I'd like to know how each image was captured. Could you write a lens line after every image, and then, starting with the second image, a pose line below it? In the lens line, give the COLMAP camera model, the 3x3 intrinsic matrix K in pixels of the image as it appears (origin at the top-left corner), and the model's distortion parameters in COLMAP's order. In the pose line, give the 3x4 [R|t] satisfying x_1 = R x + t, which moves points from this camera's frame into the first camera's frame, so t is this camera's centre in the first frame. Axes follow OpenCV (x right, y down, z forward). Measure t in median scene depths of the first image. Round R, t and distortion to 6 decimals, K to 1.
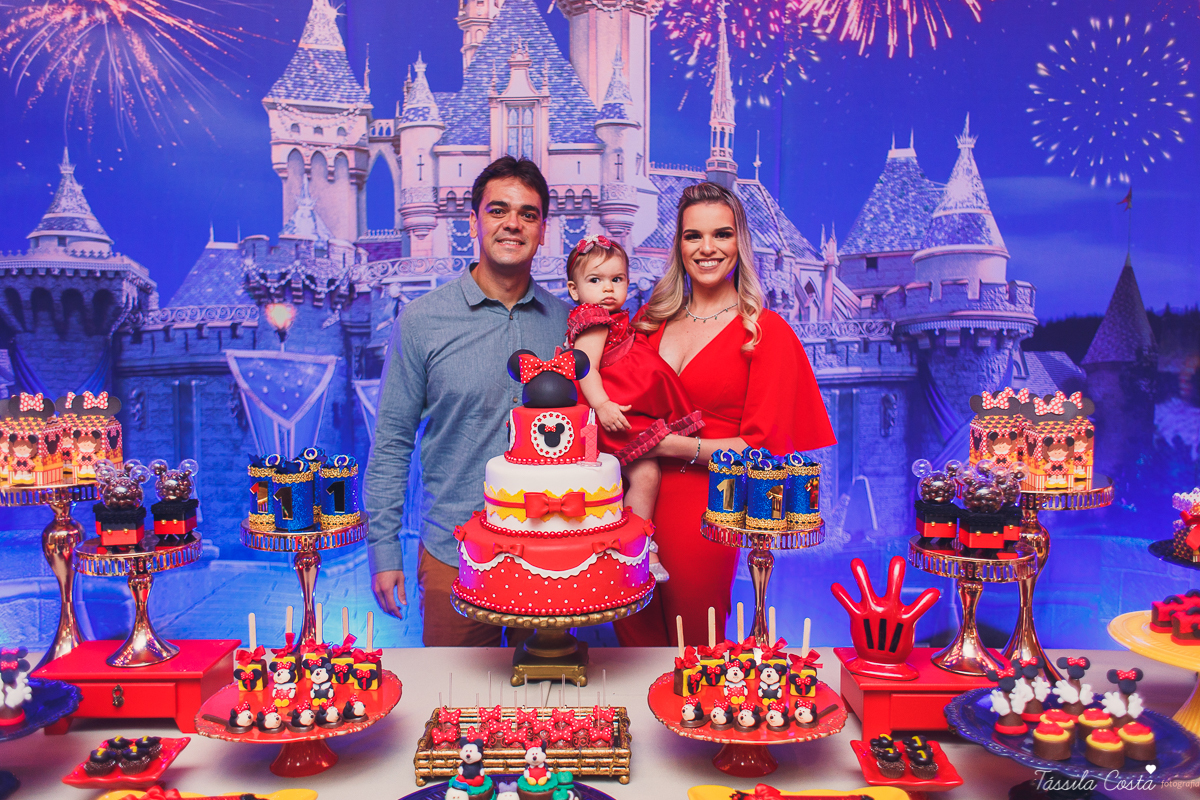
lens RADIAL K [[969.1, 0, 600.5], [0, 969.1, 401.9], [0, 0, 1]] dist [0.033966, -0.014751]
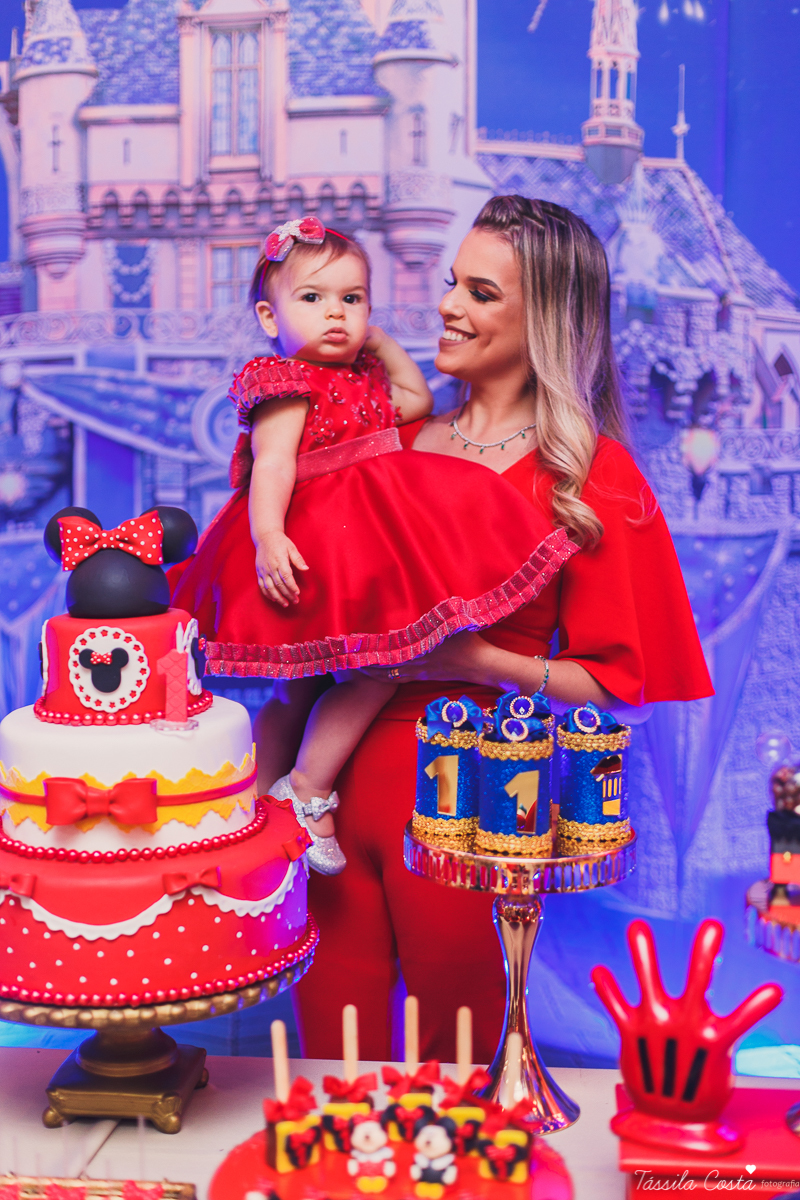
lens RADIAL K [[1783.8, 0, 390.6], [0, 1783.8, 610.3], [0, 0, 1]] dist [-0.028237, 0.000000]
pose [[0.994313, 0.008537, -0.106156, 0.109967], [-0.004980, 0.999418, 0.033735, -0.017212], [0.106383, -0.033015, 0.993777, 0.020588]]
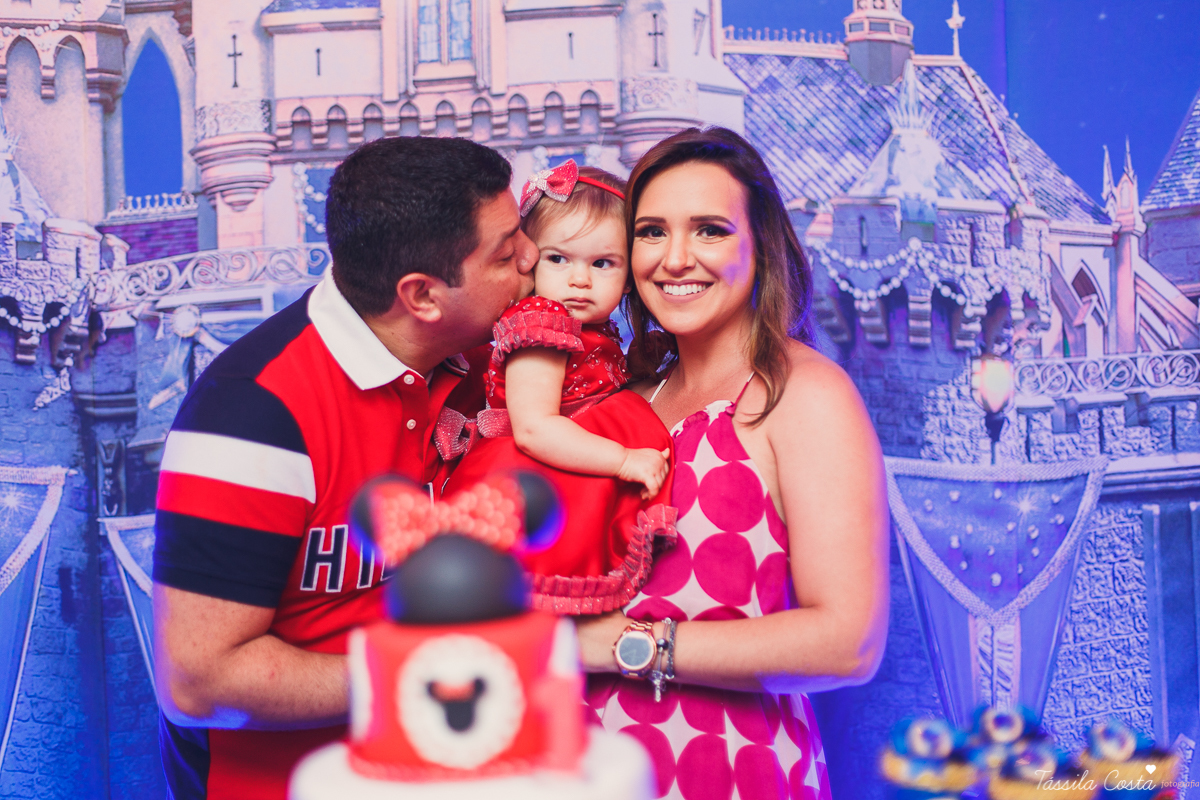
lens RADIAL K [[1783.8, 0, 594.2], [0, 1783.8, 387.7], [0, 0, 1]] dist [-0.028237, 0.000000]
pose [[0.998540, -0.035106, -0.041046, 0.018216], [0.032396, 0.997364, -0.064931, -0.021959], [0.043217, 0.063506, 0.997045, 0.159508]]
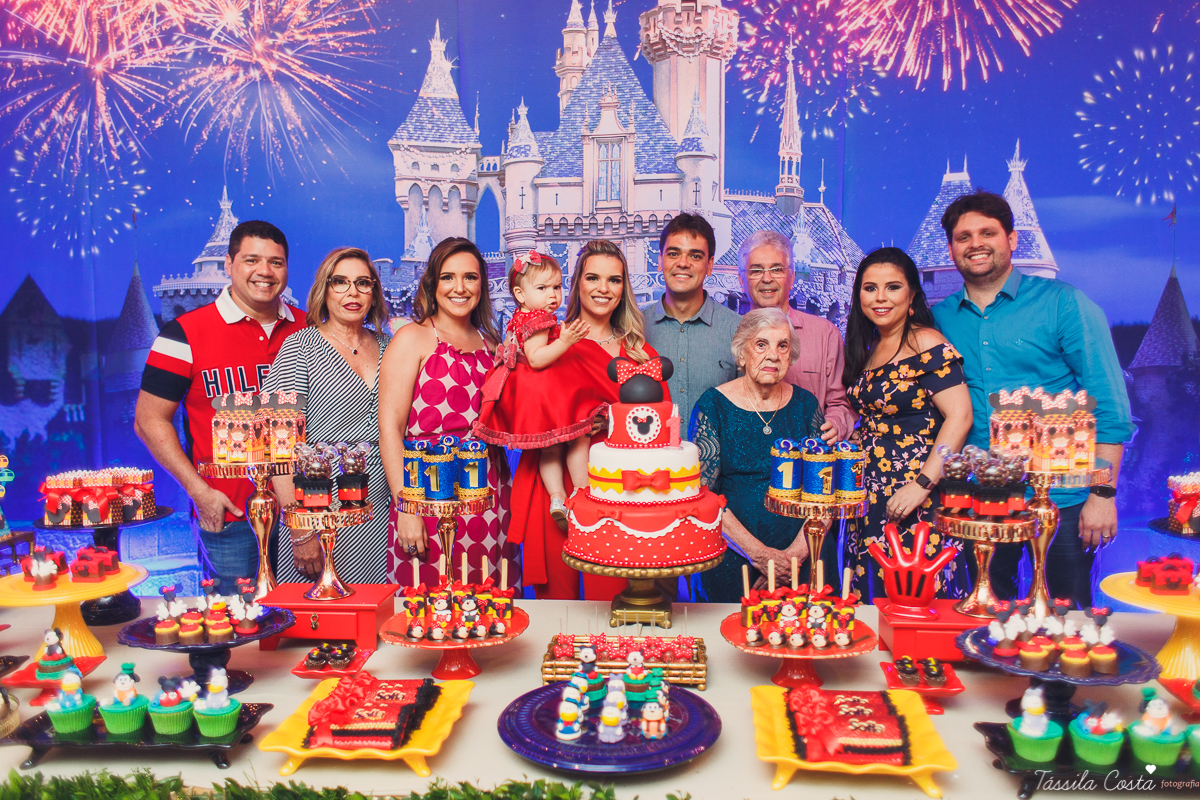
lens RADIAL K [[969.1, 0, 596.3], [0, 969.1, 404.2], [0, 0, 1]] dist [0.033966, -0.014751]
pose [[0.996560, 0.001063, -0.082872, -0.003644], [-0.001449, 0.999988, -0.004604, 0.006837], [0.082867, 0.004709, 0.996550, -0.129395]]
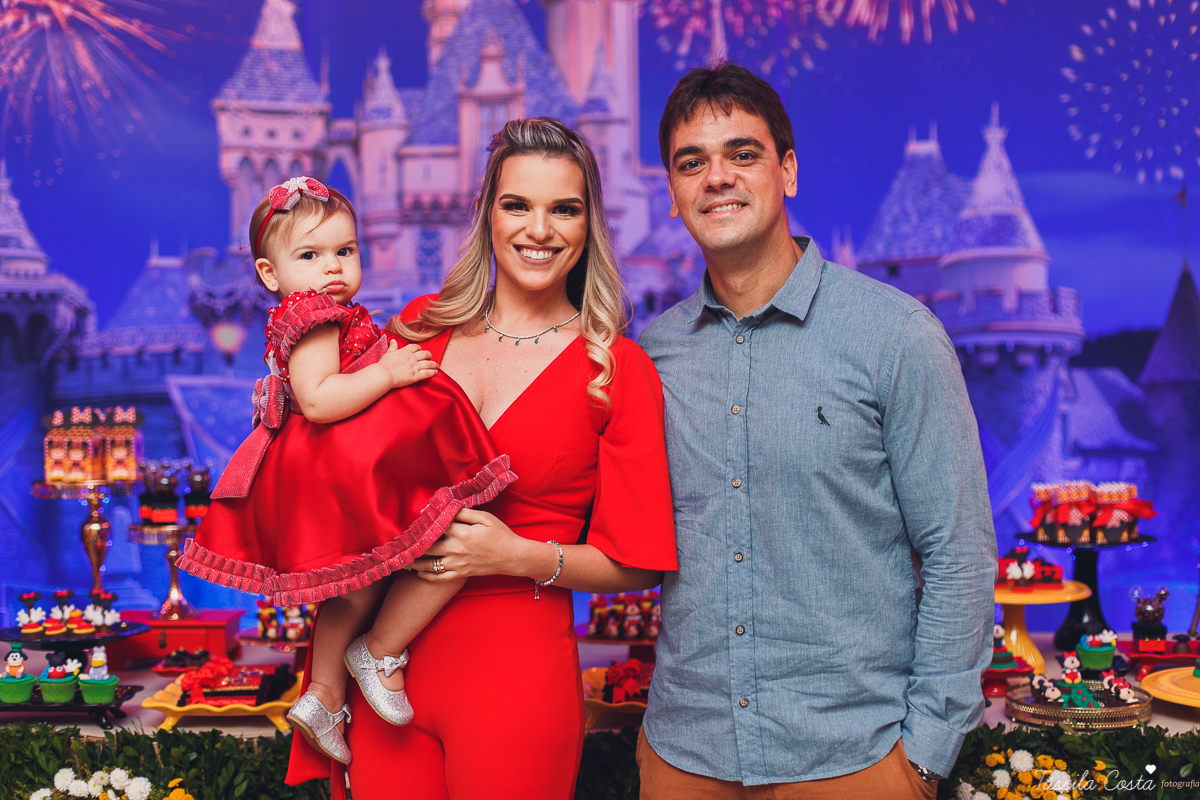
lens RADIAL K [[1783.8, 0, 603.4], [0, 1783.8, 407.7], [0, 0, 1]] dist [-0.028237, 0.000000]
pose [[0.998783, -0.010203, -0.048253, 0.095864], [0.008242, 0.999139, -0.040658, 0.045373], [0.048626, 0.040211, 0.998007, -0.626811]]
